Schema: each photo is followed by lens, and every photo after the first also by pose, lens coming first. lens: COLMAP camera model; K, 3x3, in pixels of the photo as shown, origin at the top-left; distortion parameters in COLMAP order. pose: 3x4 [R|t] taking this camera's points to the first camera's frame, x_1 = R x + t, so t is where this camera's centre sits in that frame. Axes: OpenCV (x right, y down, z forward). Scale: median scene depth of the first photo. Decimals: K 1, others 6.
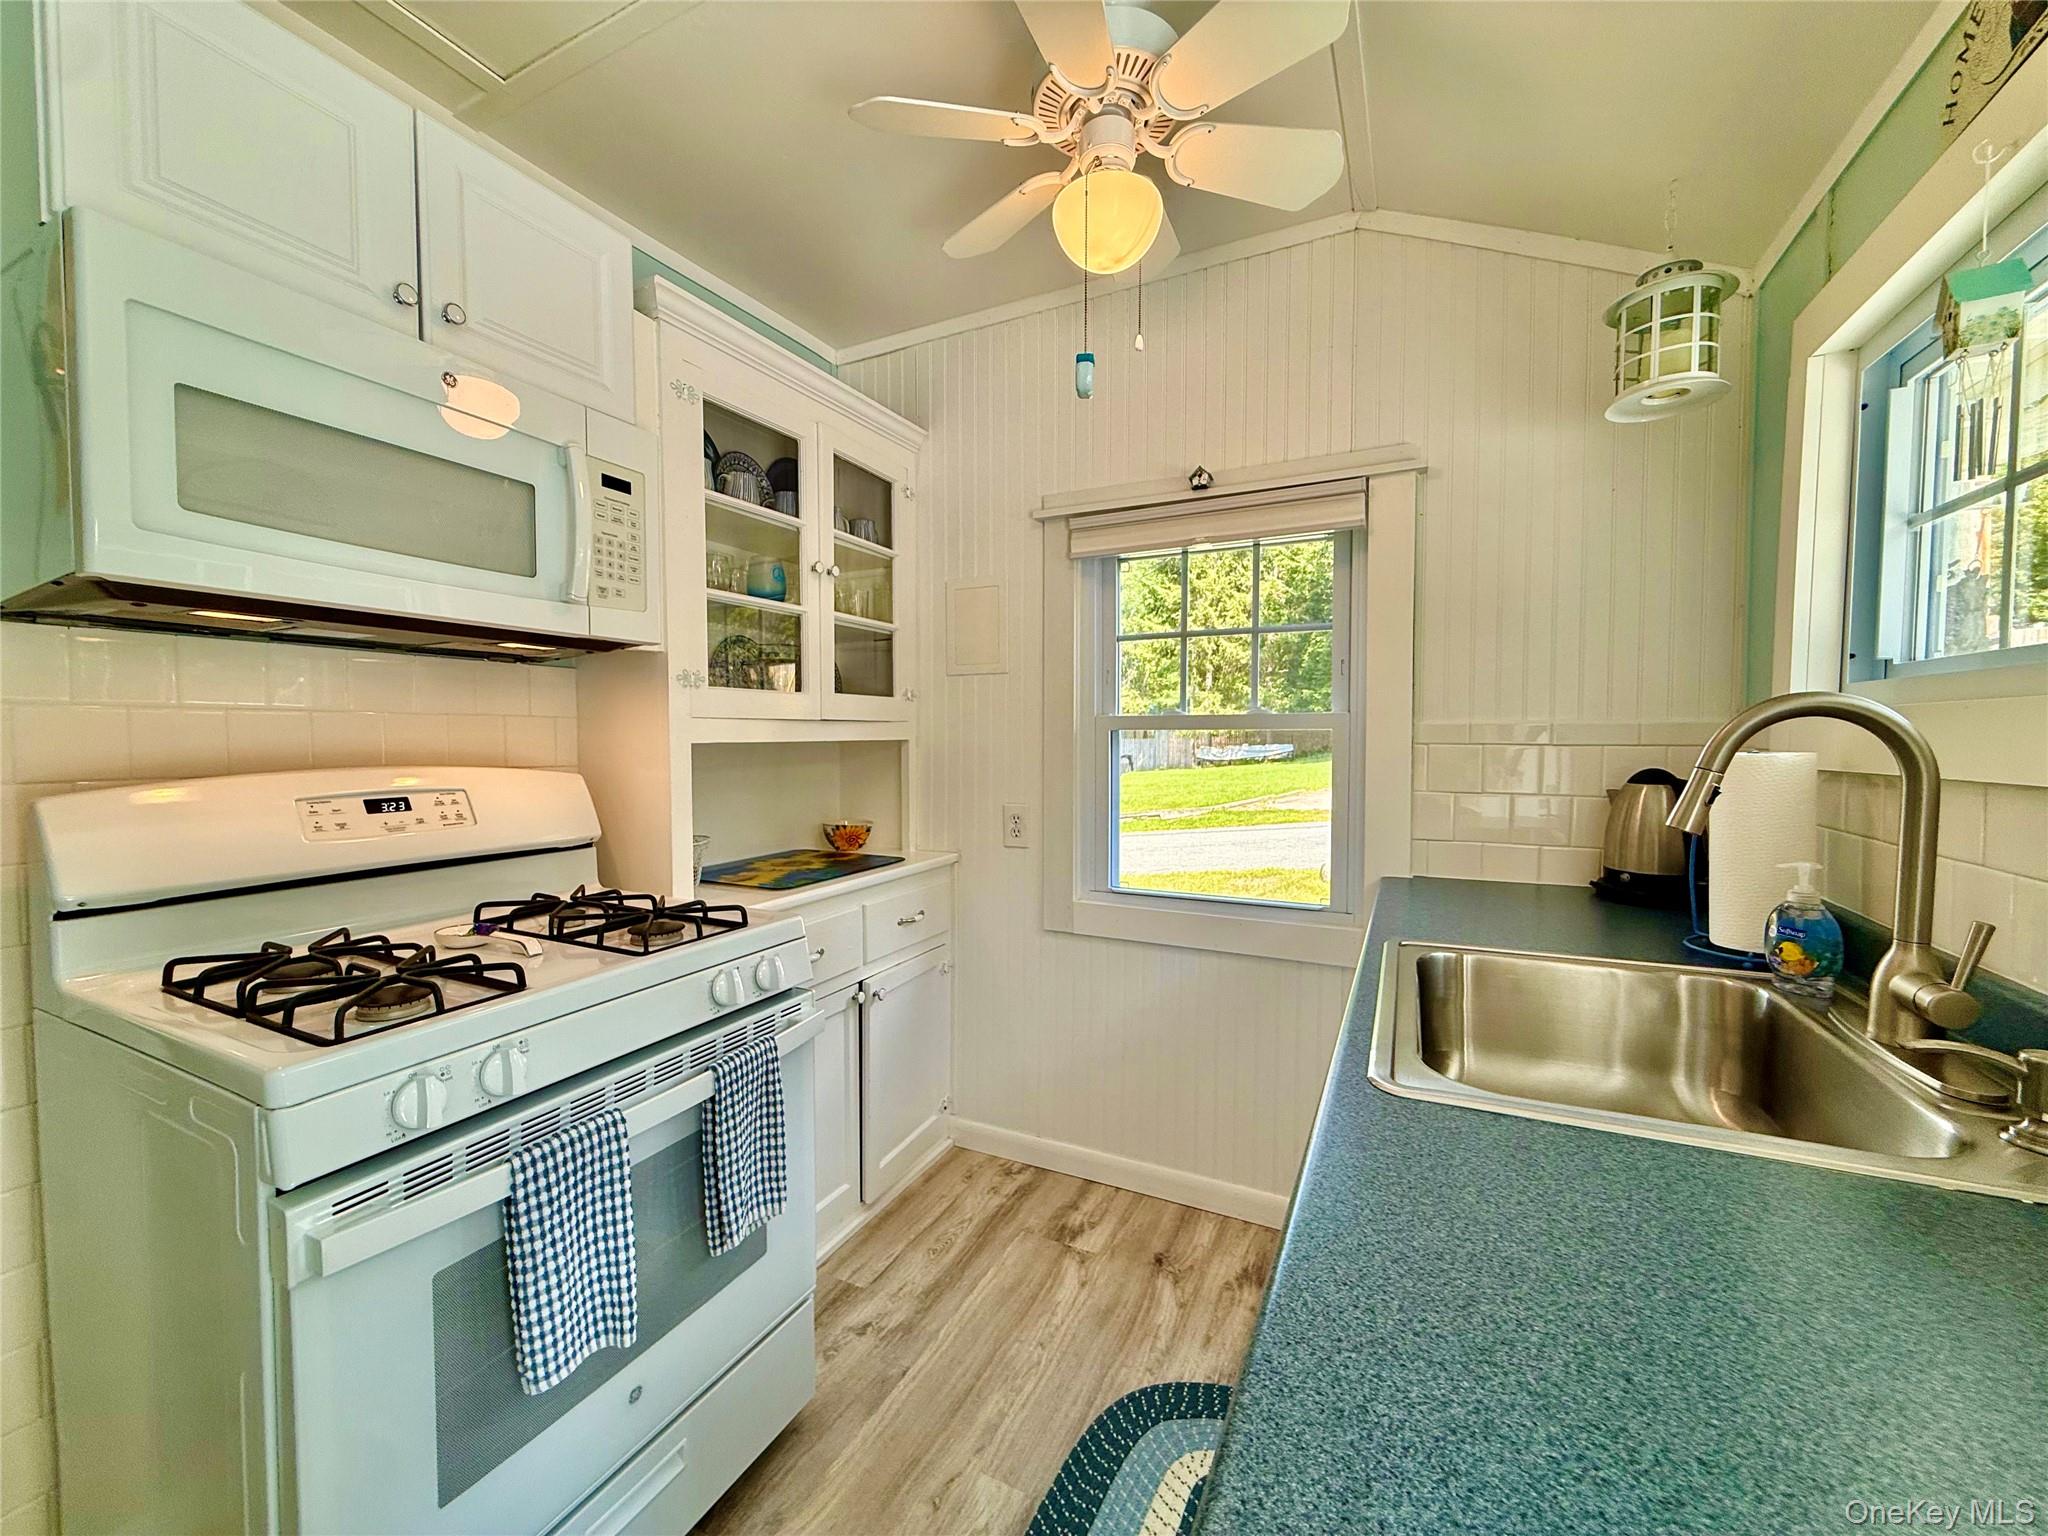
lens RADIAL K [[818.3, 0, 1021.4], [0, 818.3, 763.6], [0, 0, 1]] dist [0.000606, 0.000282]
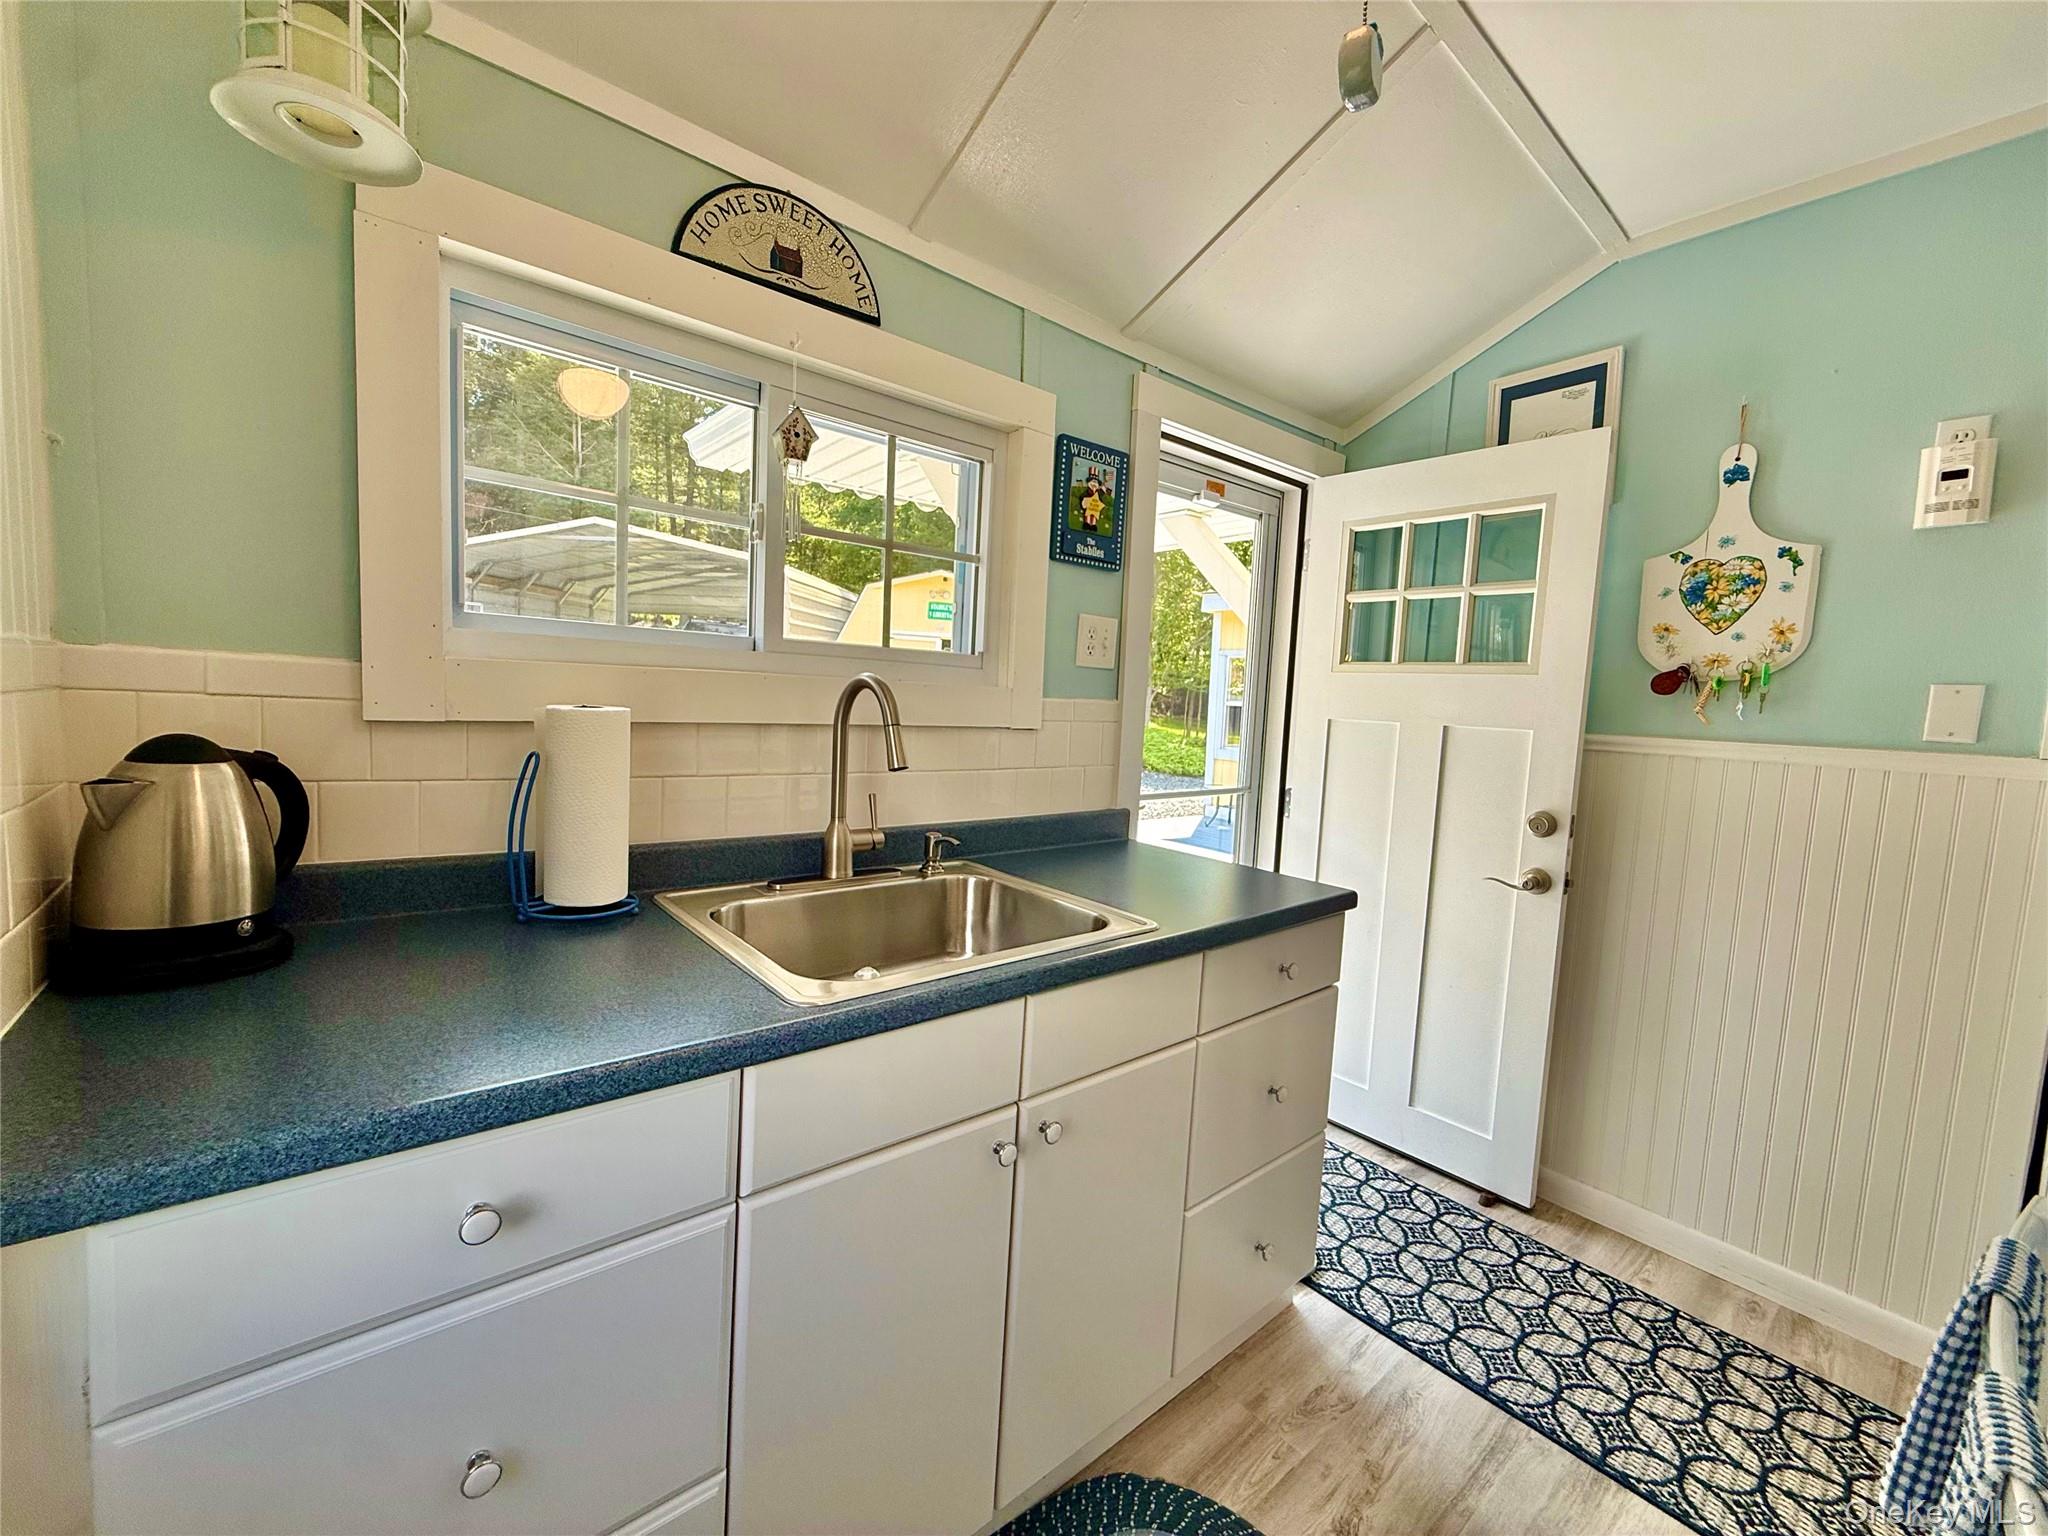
lens RADIAL K [[818.3, 0, 1025.1], [0, 818.3, 762.8], [0, 0, 1]] dist [0.000606, 0.000282]
pose [[-0.915018, -0.075013, 0.396379, 0.018065], [-0.031149, 0.992764, 0.115972, -0.052610], [-0.402210, 0.093770, -0.910733, 1.146080]]
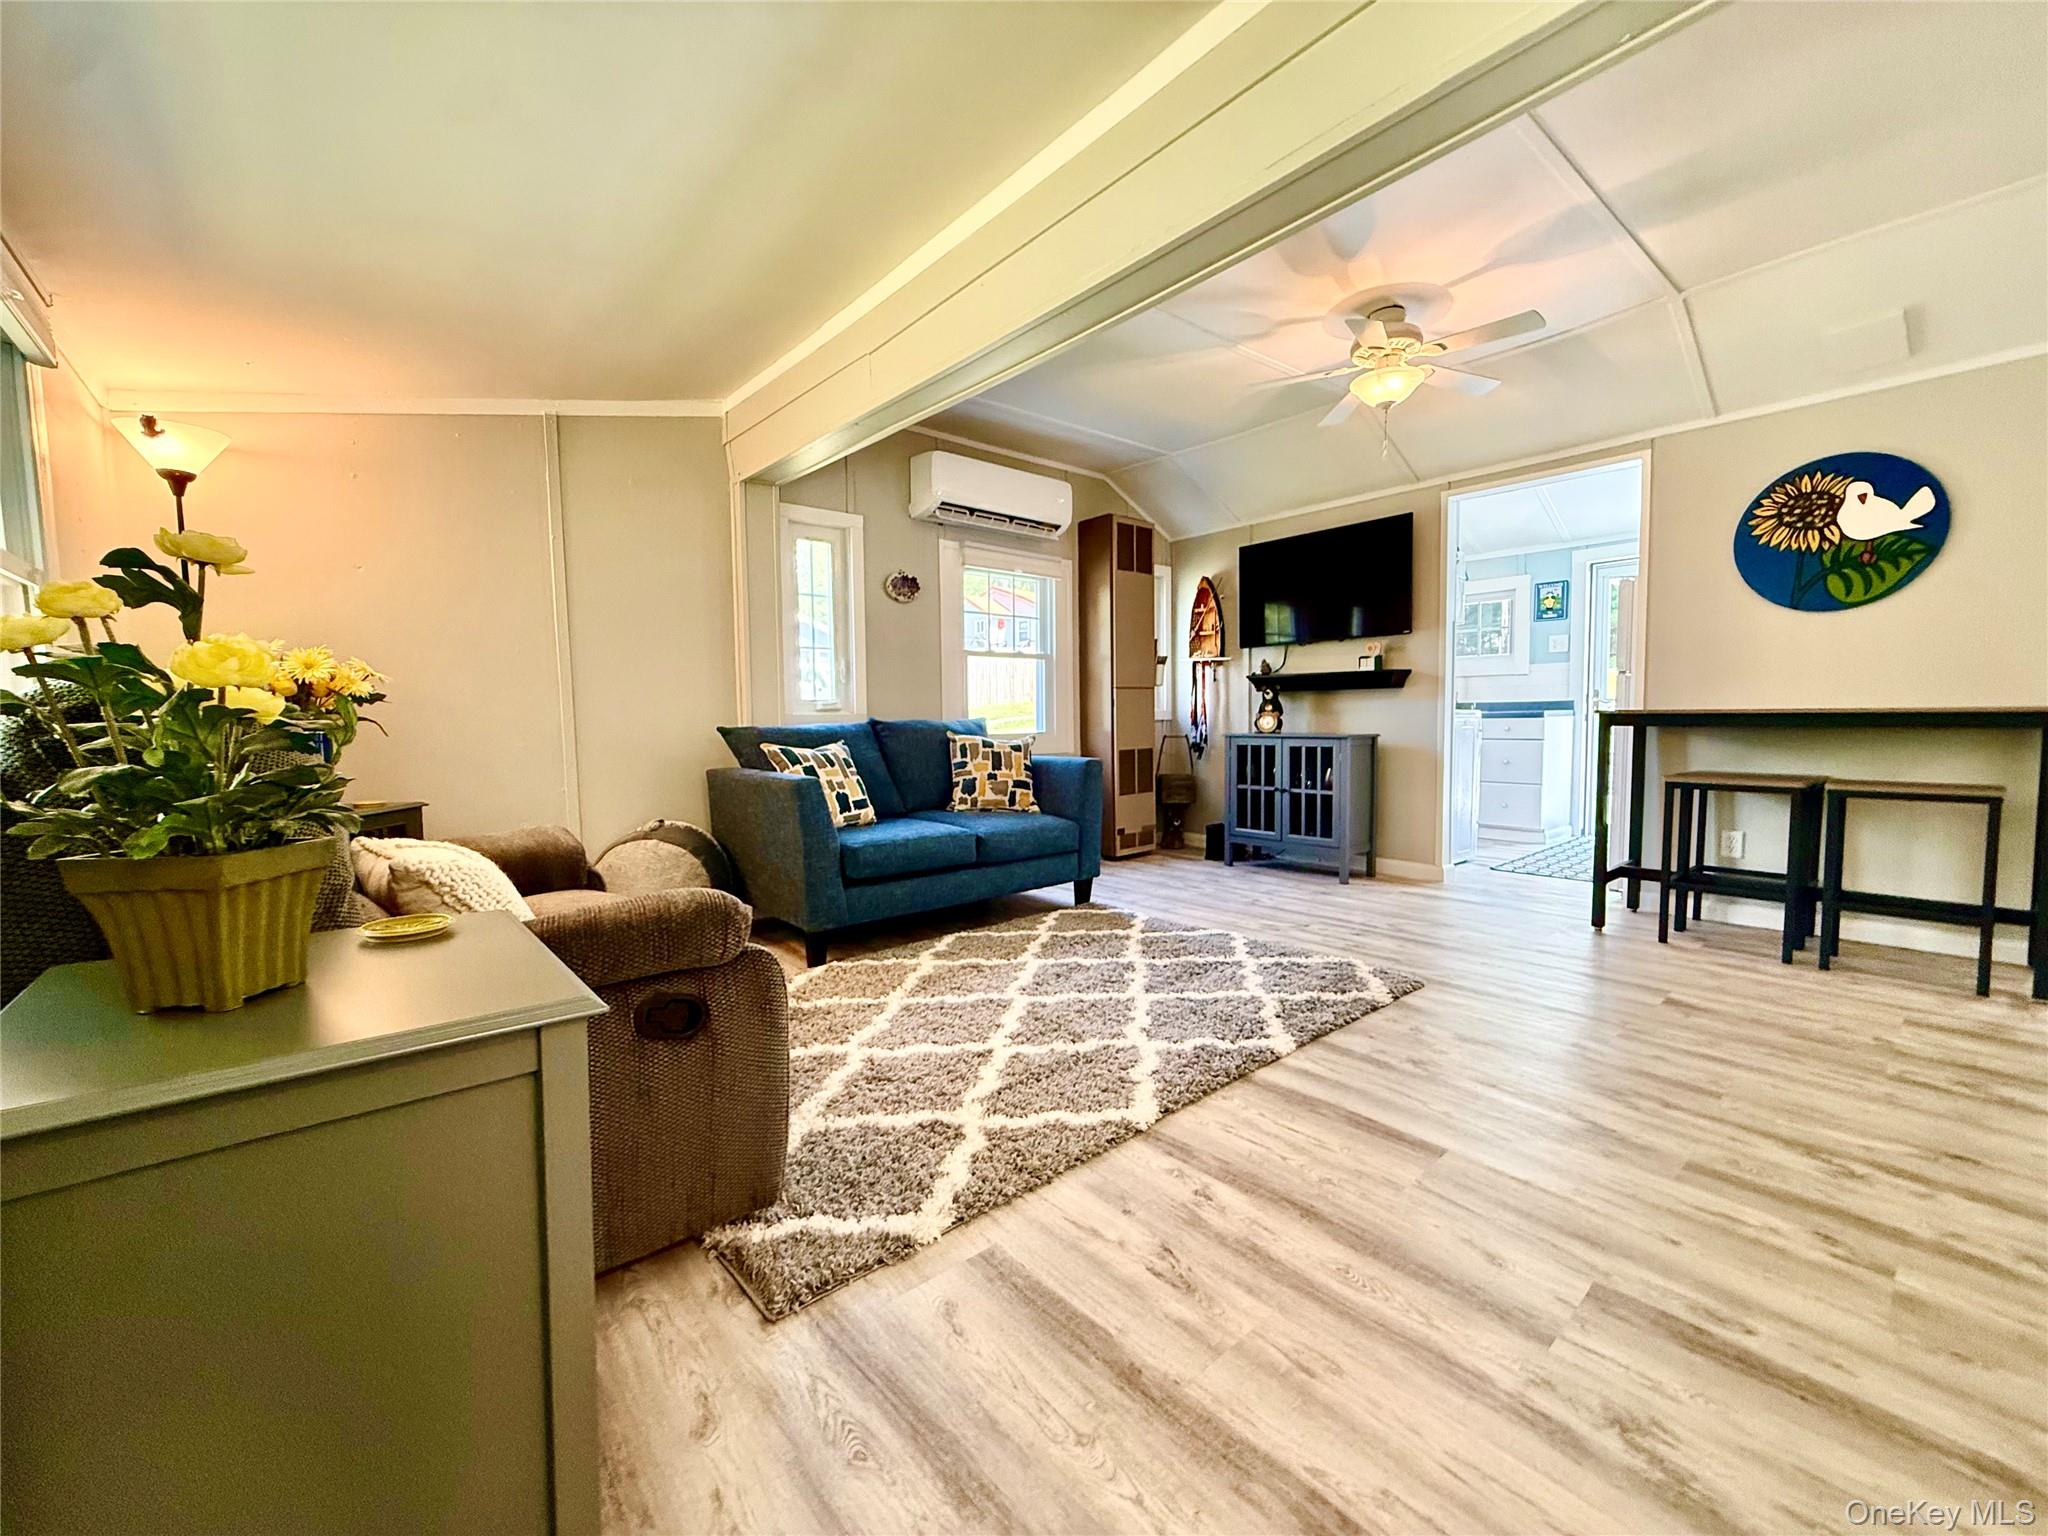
lens RADIAL K [[818.3, 0, 1020.2], [0, 818.3, 766.6], [0, 0, 1]] dist [0.000606, 0.000282]
pose [[0.391253, -0.059660, 0.918347, -3.621442], [0.048864, 0.997836, 0.044006, 0.158054], [-0.918985, 0.027657, 0.393322, 0.799575]]
